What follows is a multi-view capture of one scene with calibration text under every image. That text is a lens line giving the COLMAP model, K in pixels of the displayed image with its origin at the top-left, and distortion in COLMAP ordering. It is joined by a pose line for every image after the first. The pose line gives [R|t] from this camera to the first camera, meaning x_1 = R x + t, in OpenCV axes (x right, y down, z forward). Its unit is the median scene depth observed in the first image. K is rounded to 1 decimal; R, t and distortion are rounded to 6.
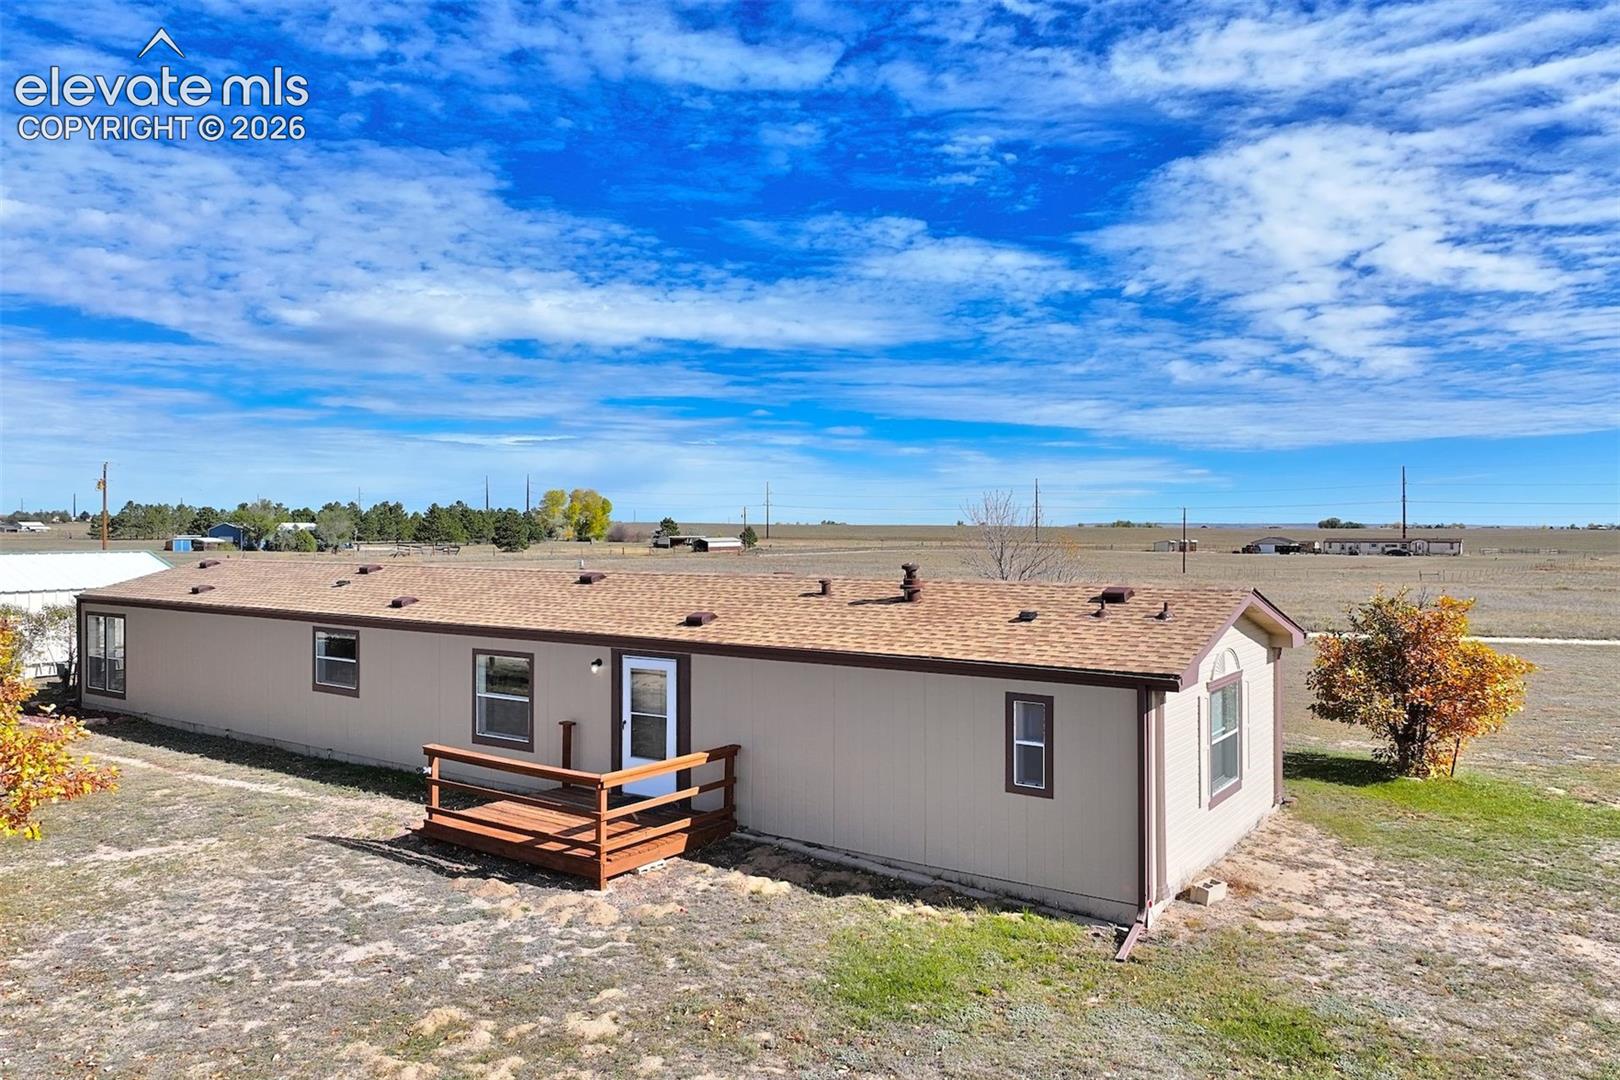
lens RADIAL K [[1135.9, 0, 803.8], [0, 1135.9, 553.6], [0, 0, 1]] dist [-0.004929, 0.019748]
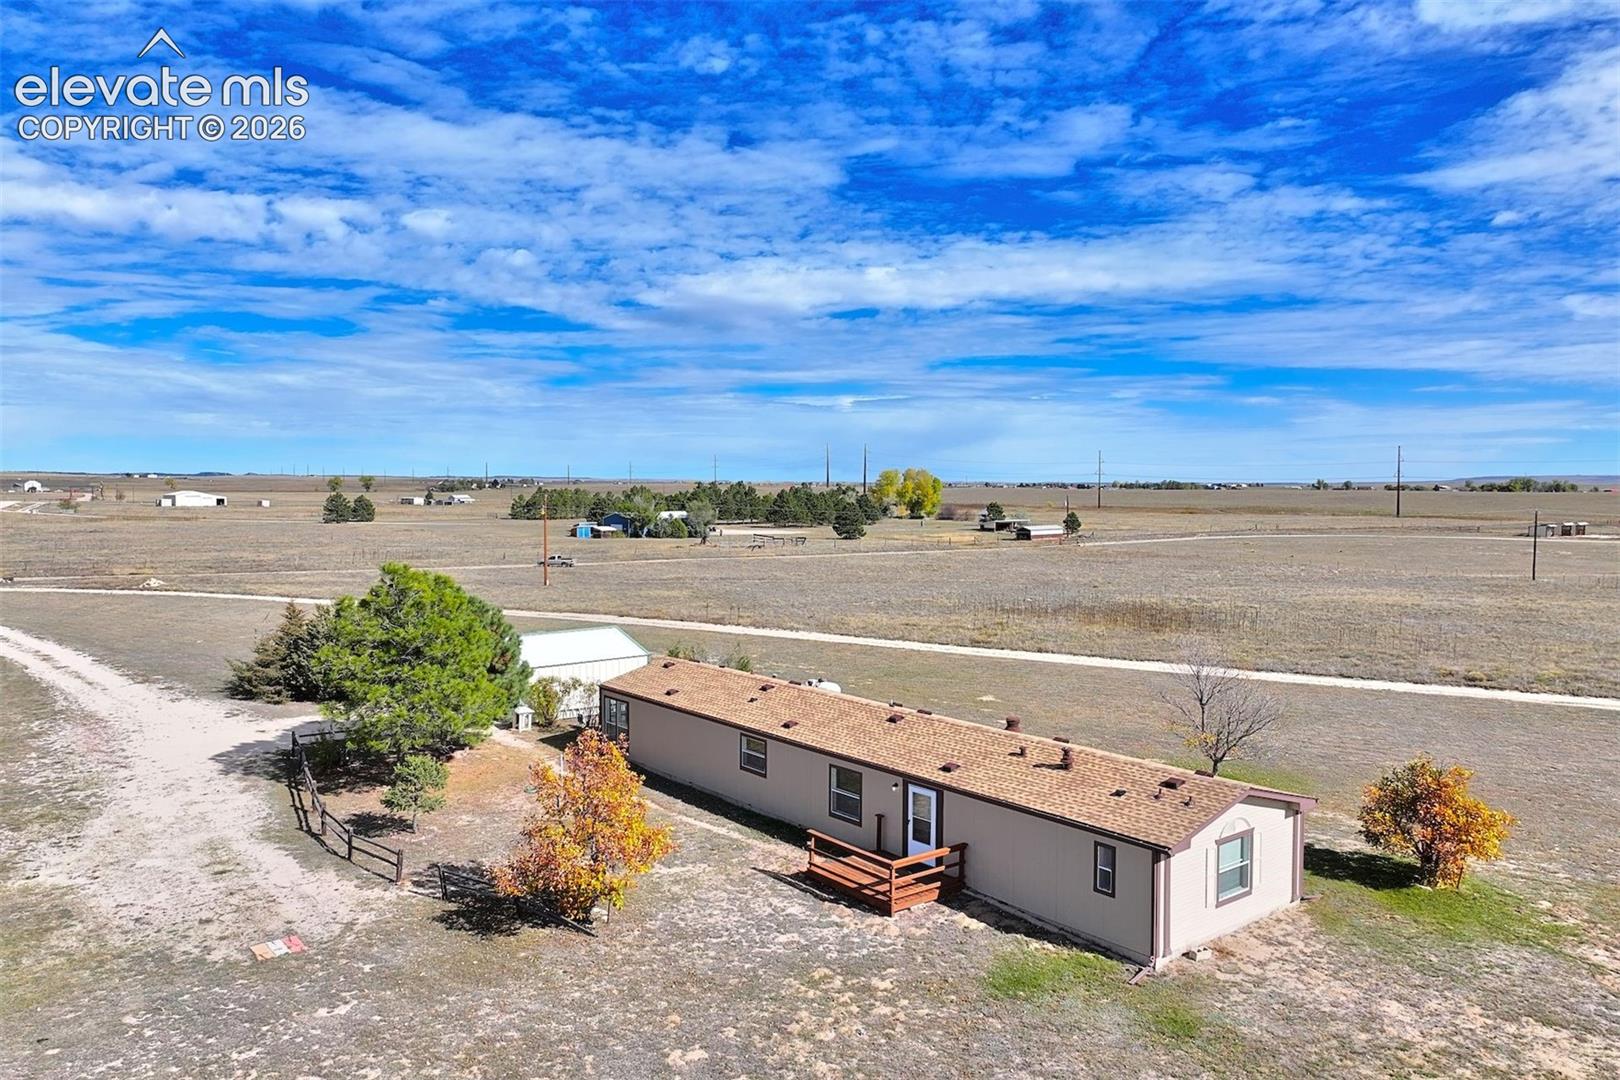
lens RADIAL K [[1135.9, 0, 805.6], [0, 1135.9, 540.3], [0, 0, 1]] dist [-0.004929, 0.019748]
pose [[0.957984, 0.013949, -0.286482, 0.214731], [-0.005412, 0.999518, 0.030571, -0.382942], [0.286770, -0.027736, 0.957598, -0.850297]]
